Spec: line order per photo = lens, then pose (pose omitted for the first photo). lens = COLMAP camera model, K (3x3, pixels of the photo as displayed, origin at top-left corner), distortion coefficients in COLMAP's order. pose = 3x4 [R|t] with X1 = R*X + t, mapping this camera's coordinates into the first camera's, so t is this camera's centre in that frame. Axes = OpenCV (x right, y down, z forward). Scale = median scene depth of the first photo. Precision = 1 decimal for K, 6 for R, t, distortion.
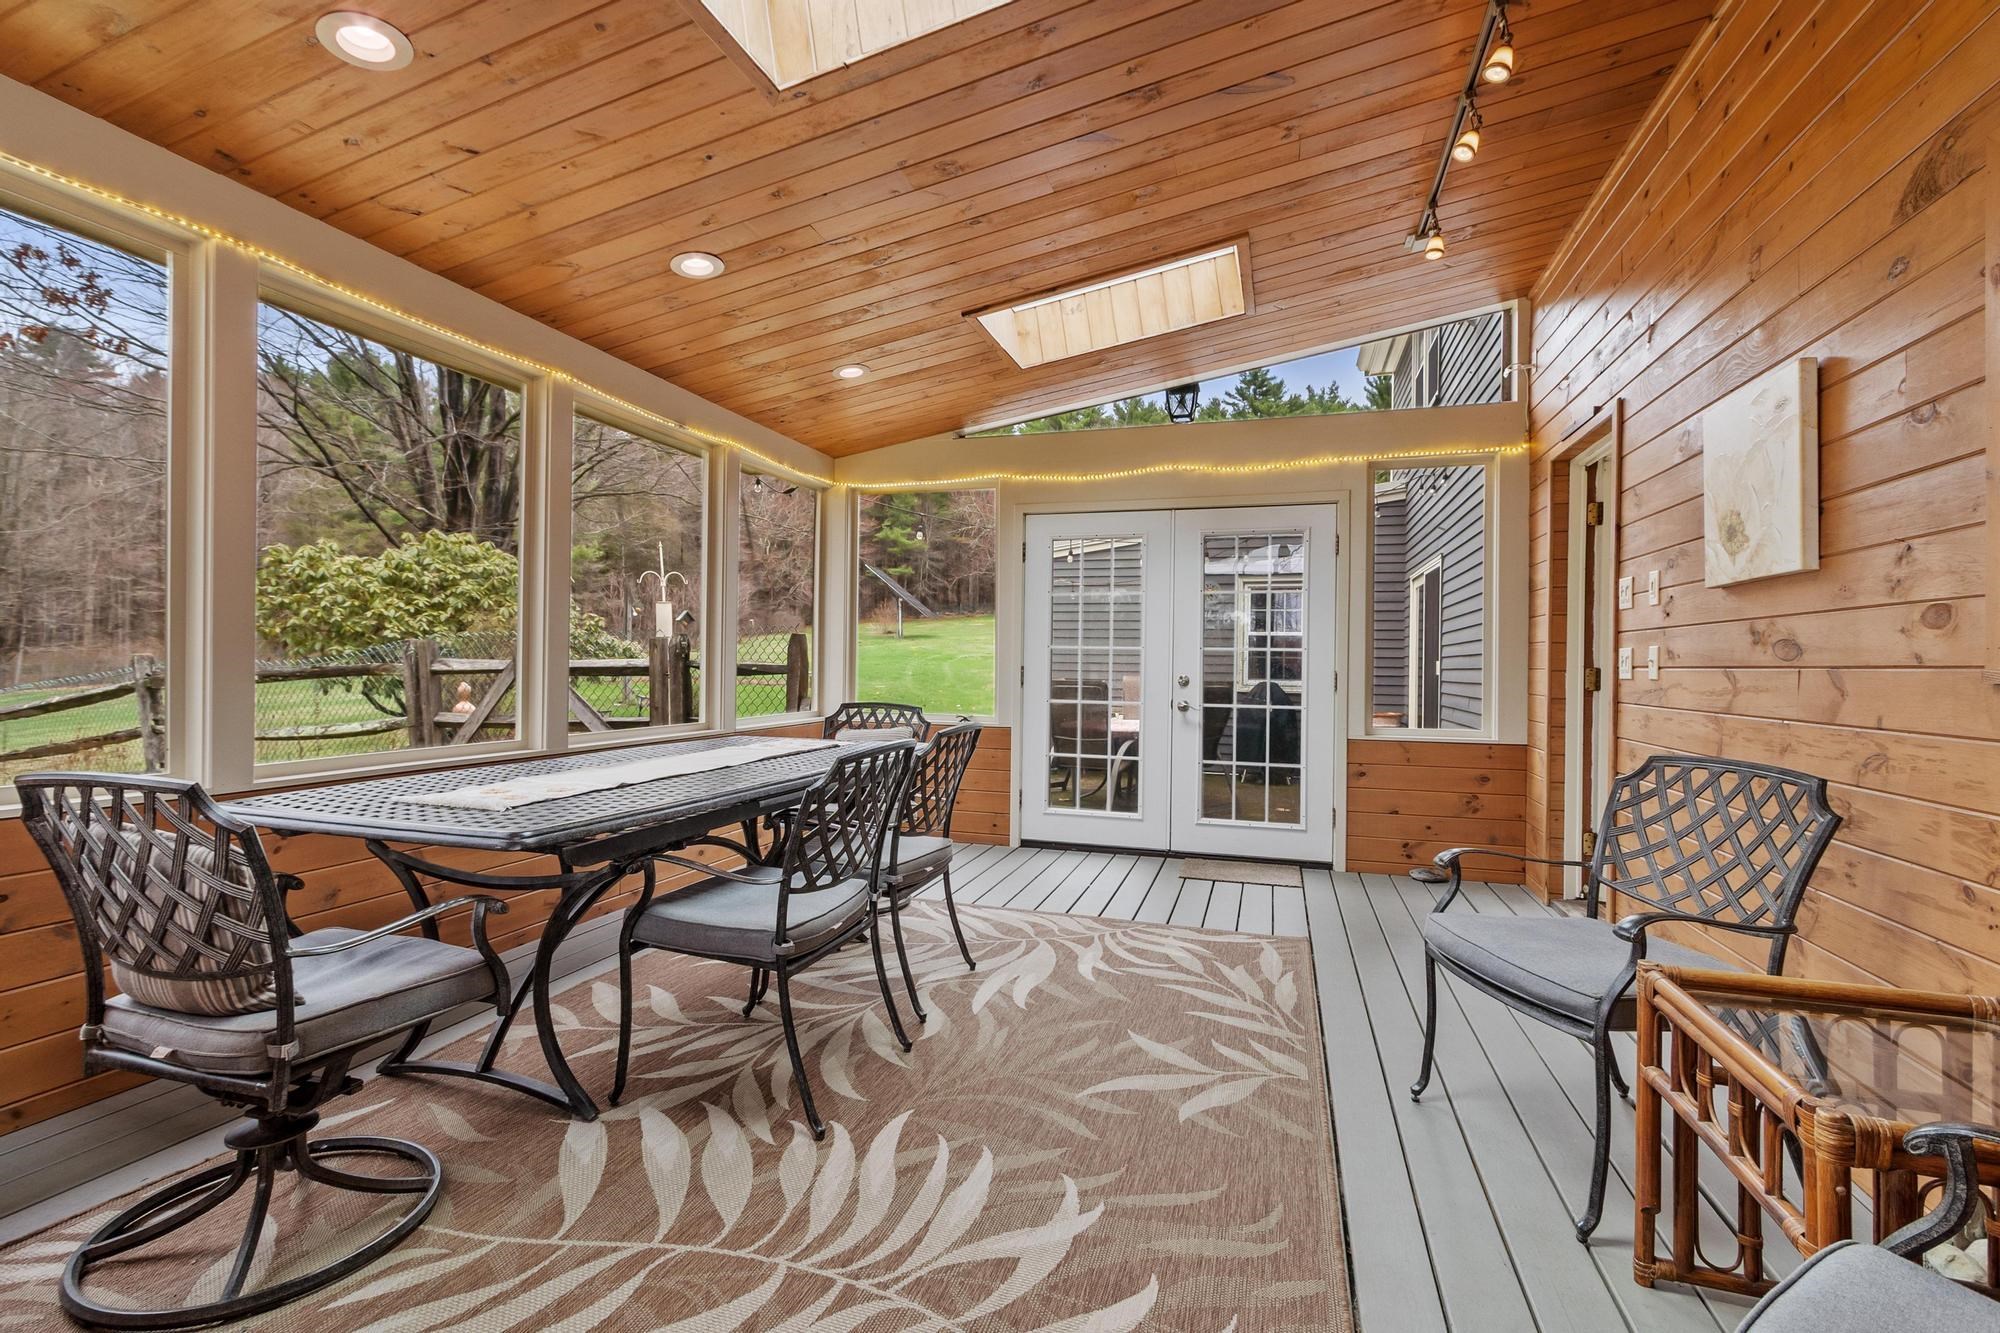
lens RADIAL K [[884.1, 0, 996.6], [0, 884.1, 666.9], [0, 0, 1]] dist [0.007544, -0.003052]
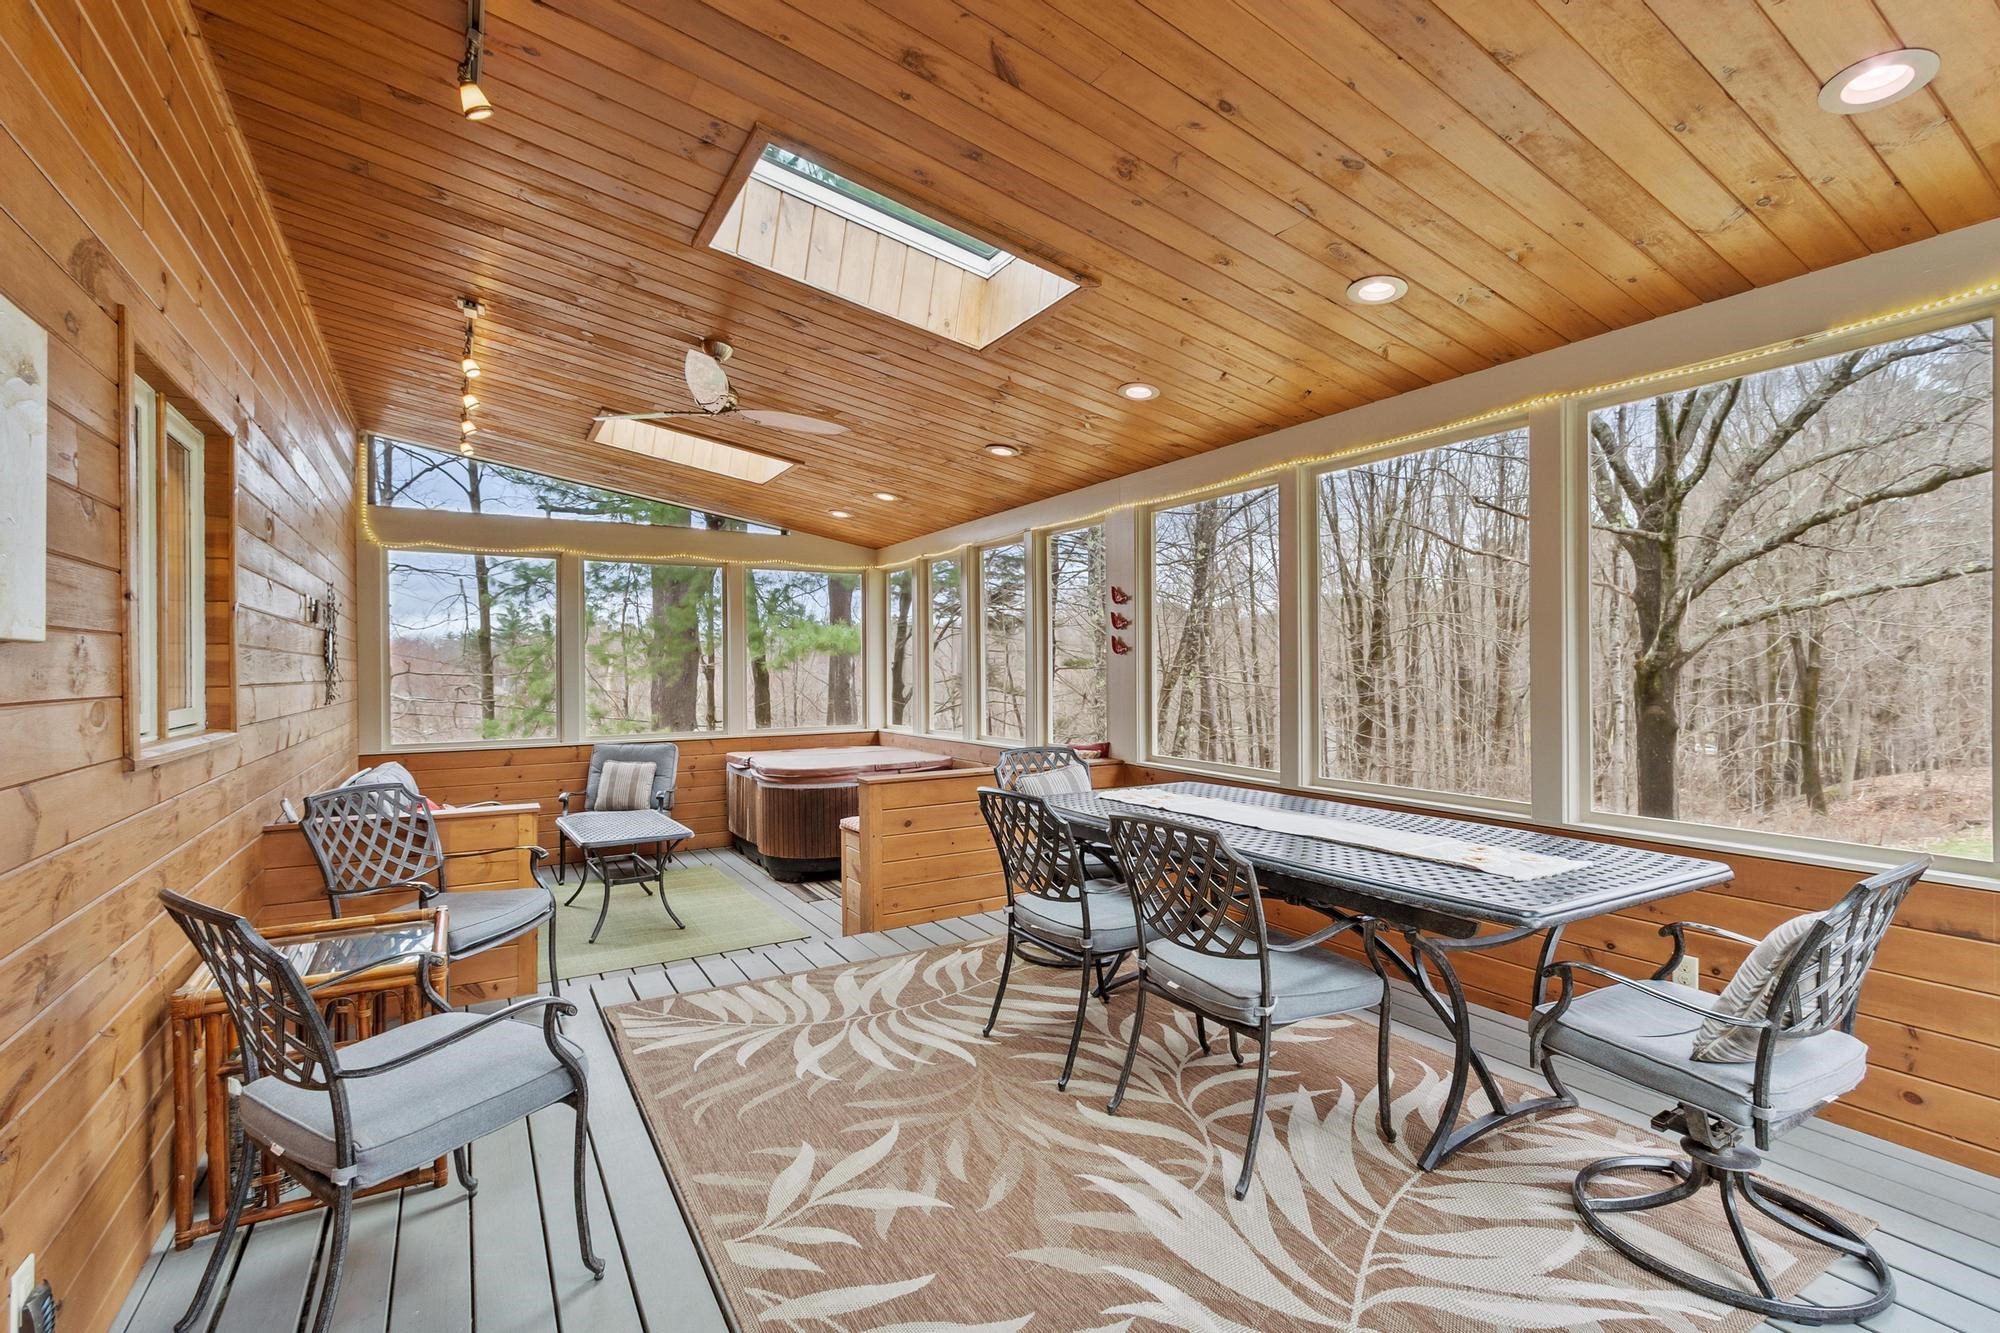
lens RADIAL K [[884.1, 0, 985.6], [0, 884.1, 682.6], [0, 0, 1]] dist [0.007544, -0.003052]
pose [[-0.667648, 0.001215, -0.744476, 0.567388], [-0.003332, 0.999984, 0.004620, -0.051014], [0.744469, 0.005565, -0.667634, 1.220426]]
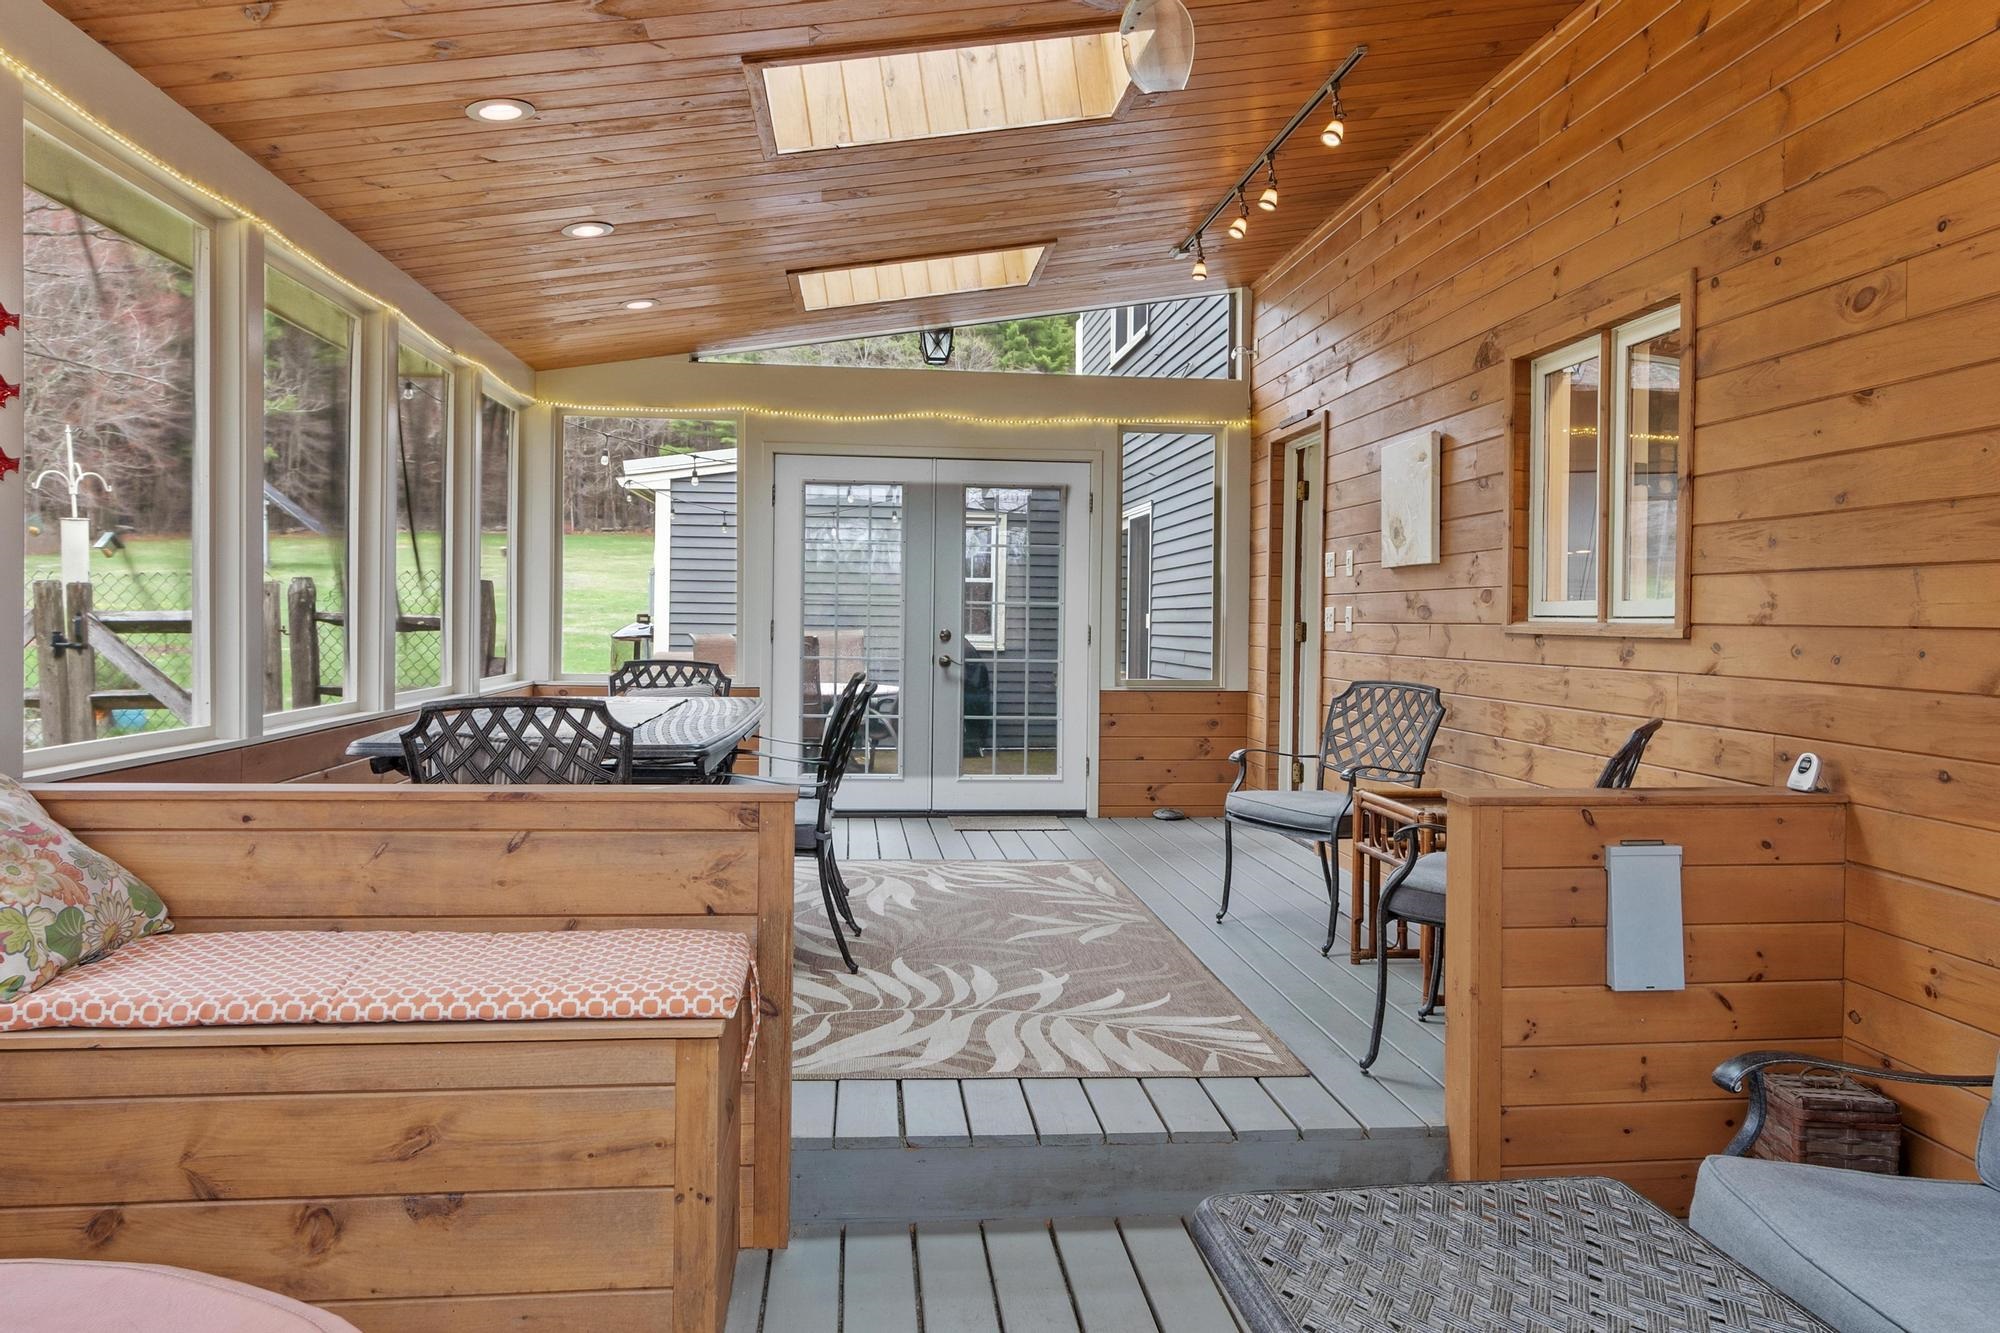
lens RADIAL K [[1373.8, 0, 991.5], [0, 1373.8, 649.3], [0, 0, 1]] dist [0.008594, 0.002821]
pose [[0.918078, -0.008918, 0.396299, -0.504972], [-0.000430, 0.999724, 0.023494, -0.006739], [-0.396400, -0.021739, 0.917821, -0.604789]]
